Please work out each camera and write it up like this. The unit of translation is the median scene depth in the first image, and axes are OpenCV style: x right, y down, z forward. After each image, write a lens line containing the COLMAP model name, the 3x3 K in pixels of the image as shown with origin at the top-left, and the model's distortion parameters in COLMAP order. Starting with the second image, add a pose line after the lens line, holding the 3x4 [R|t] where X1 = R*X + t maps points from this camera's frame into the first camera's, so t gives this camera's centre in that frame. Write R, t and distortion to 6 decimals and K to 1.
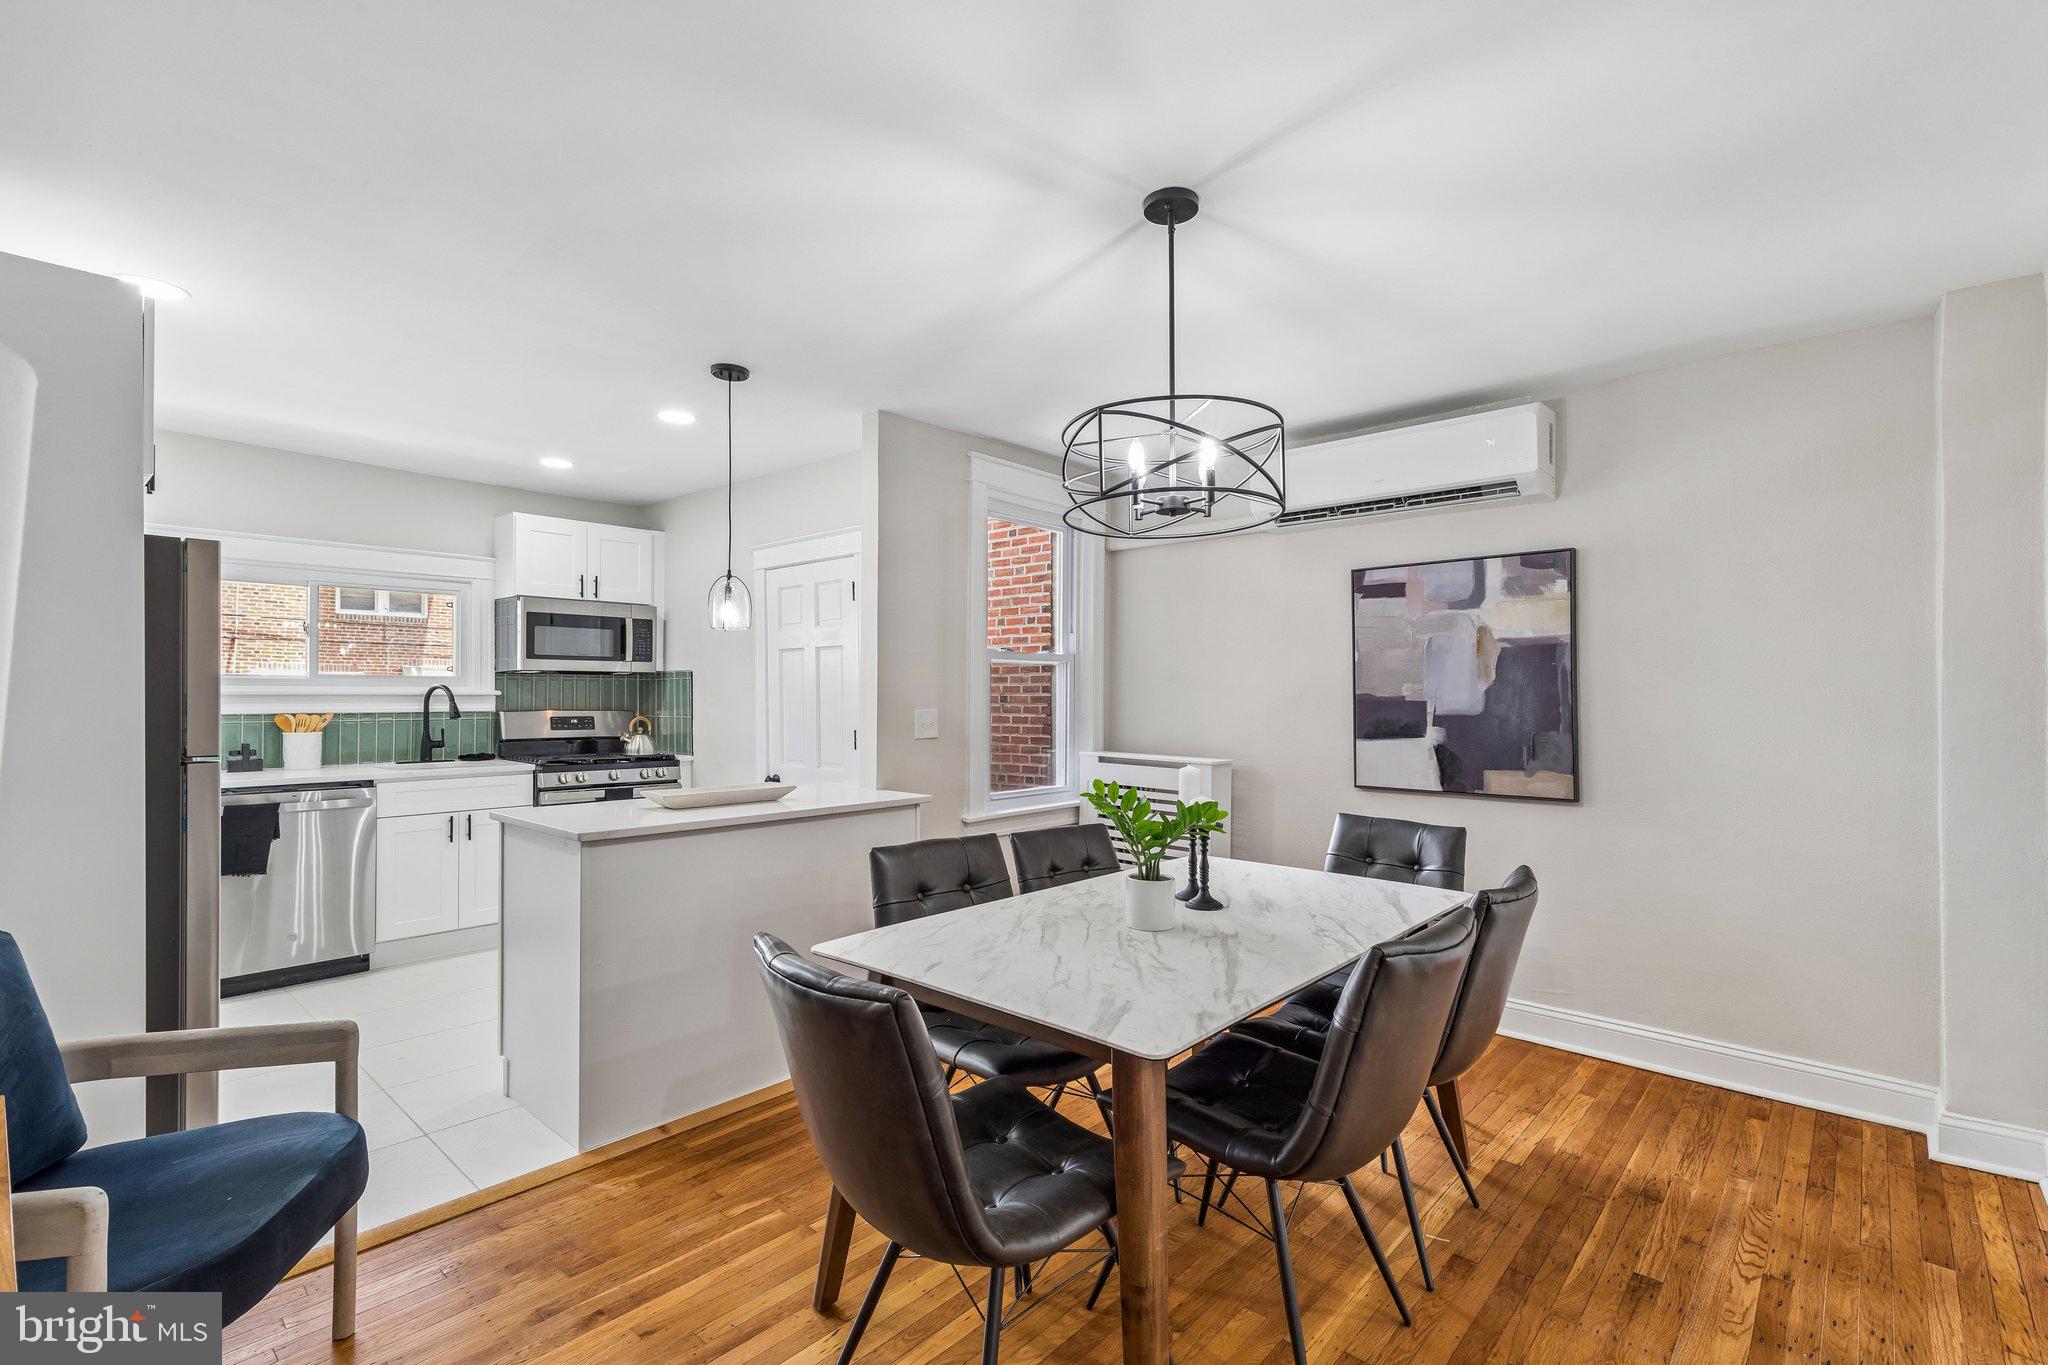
lens RADIAL K [[908.3, 0, 1030.4], [0, 908.3, 689.3], [0, 0, 1]] dist [0.001863, 0.000423]
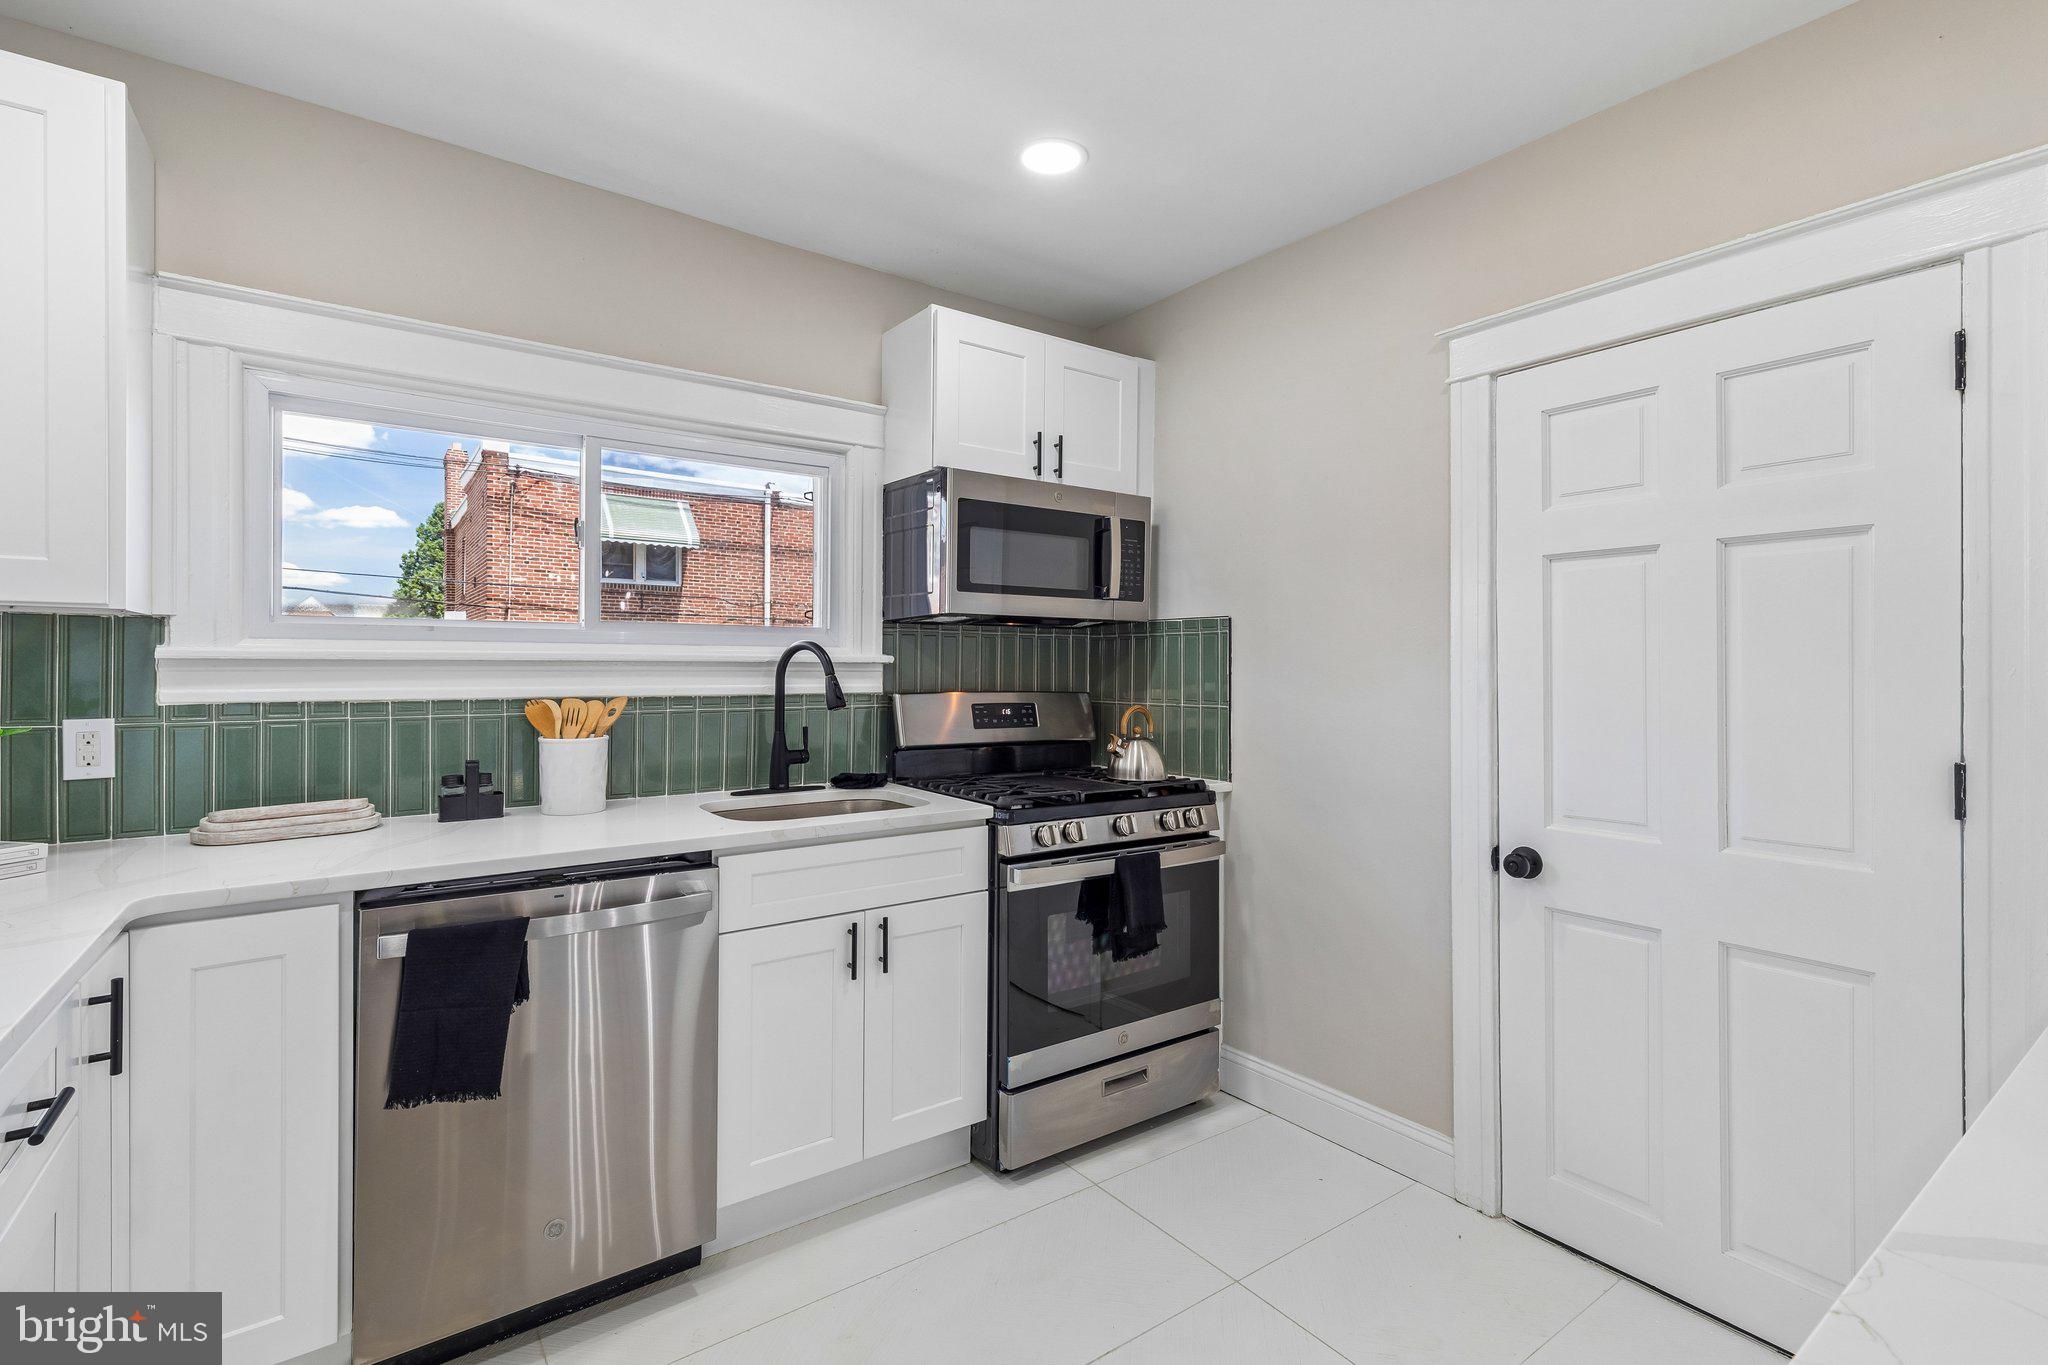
lens RADIAL K [[914.2, 0, 1015.7], [0, 914.2, 667.0], [0, 0, 1]] dist [0.003189, 0.000480]
pose [[0.976069, 0.002290, -0.217448, -0.410267], [-0.001339, 0.999989, 0.004521, 0.006262], [0.217456, -0.004122, 0.976061, 0.508150]]
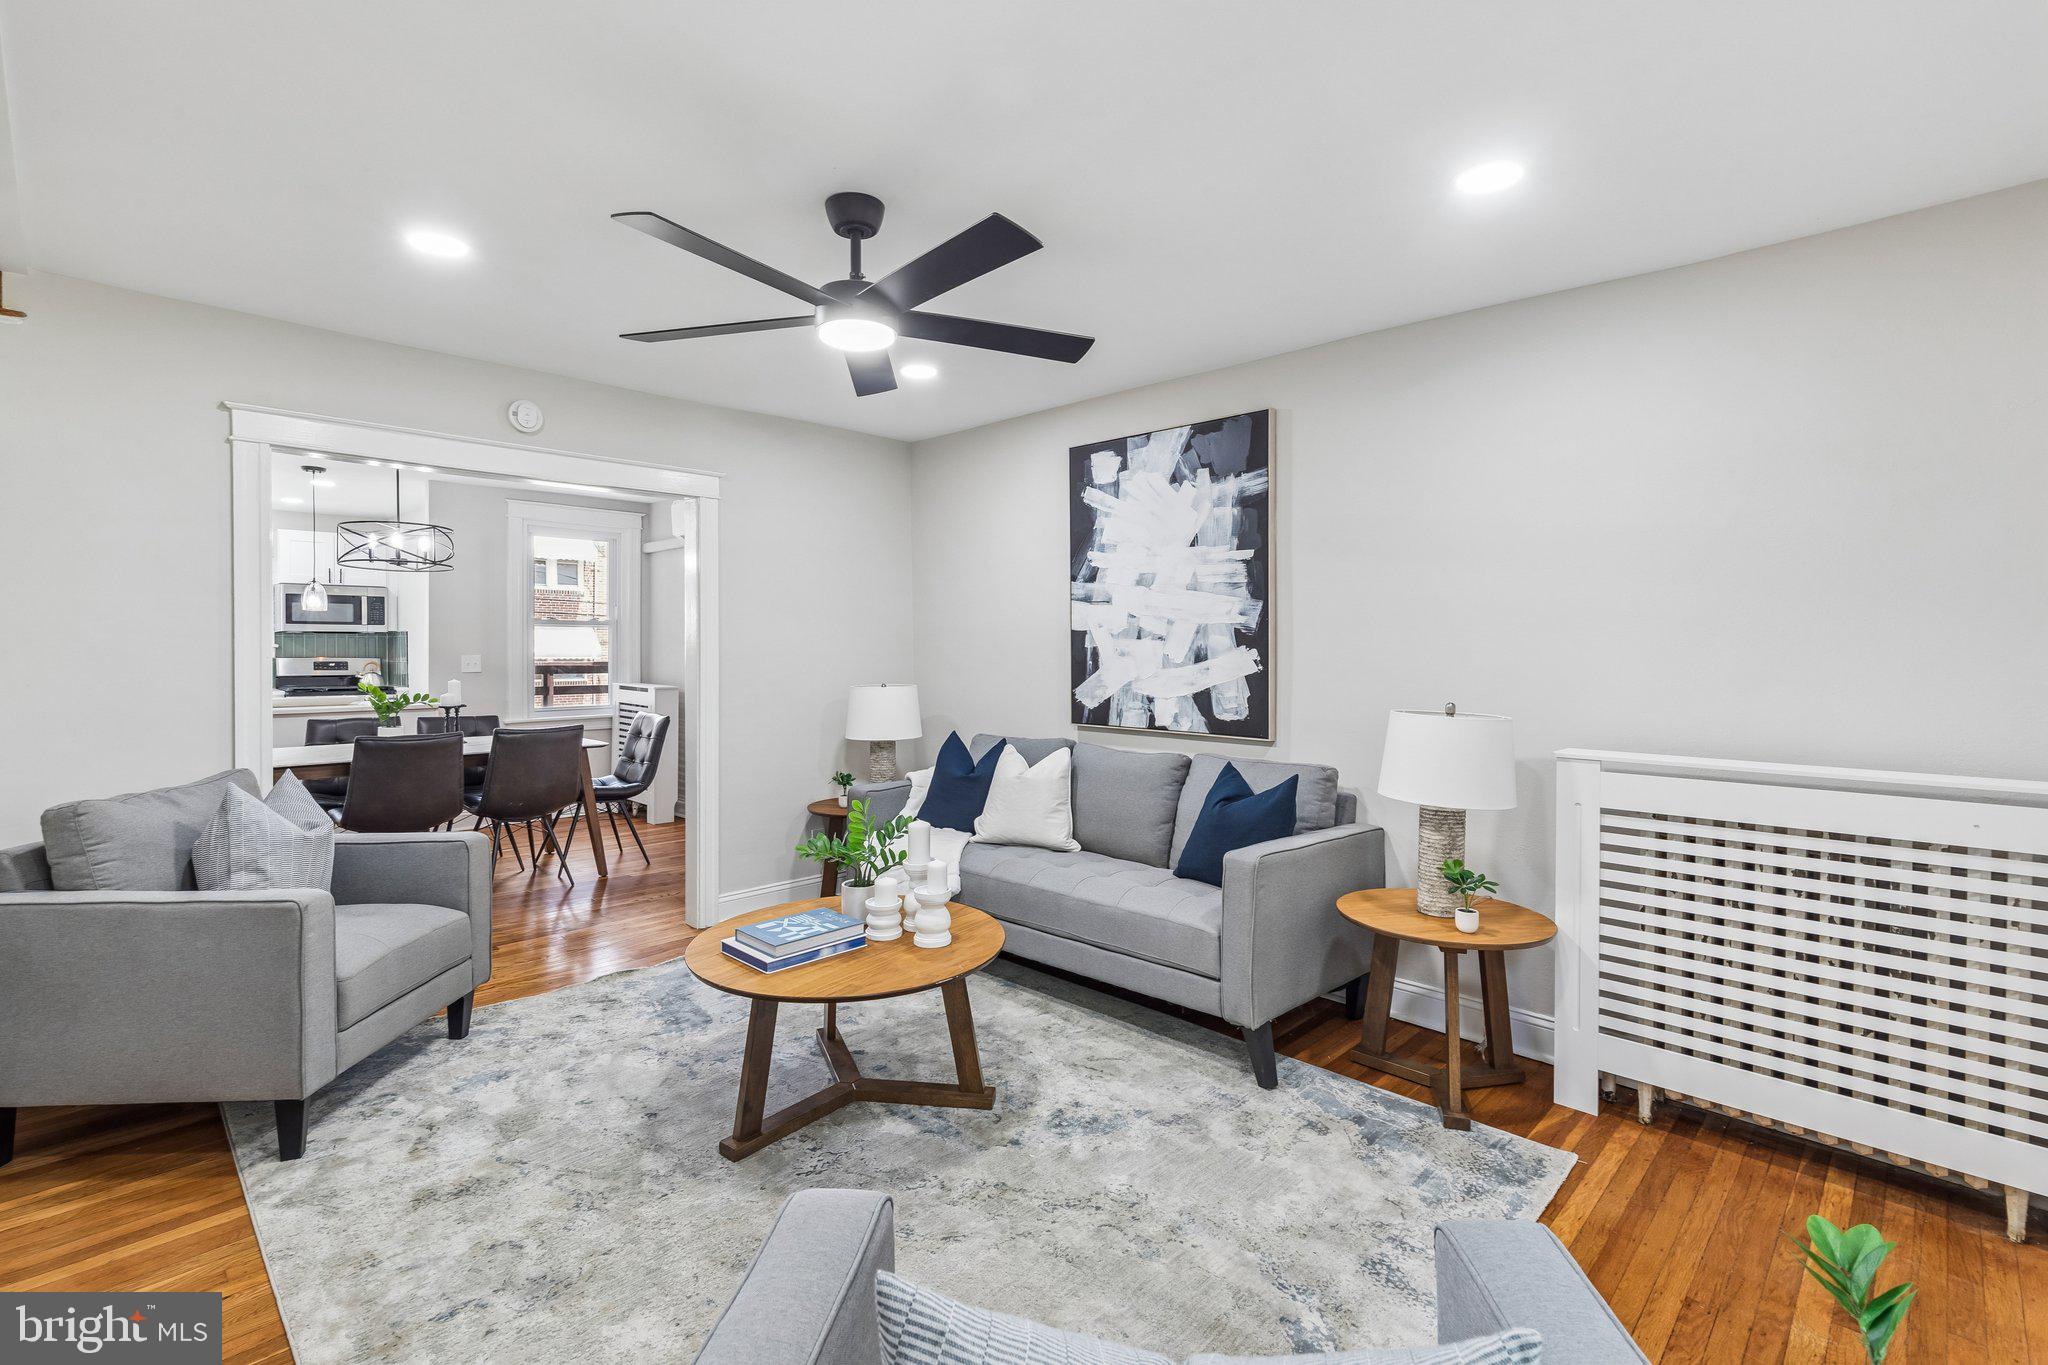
lens RADIAL K [[936.9, 0, 1019.9], [0, 936.9, 648.8], [0, 0, 1]] dist [-0.000181, -0.000079]
pose [[0.998849, -0.001154, -0.047957, 0.770160], [0.001522, 0.999970, 0.007646, -0.001276], [0.047946, -0.007711, 0.998820, -0.535689]]
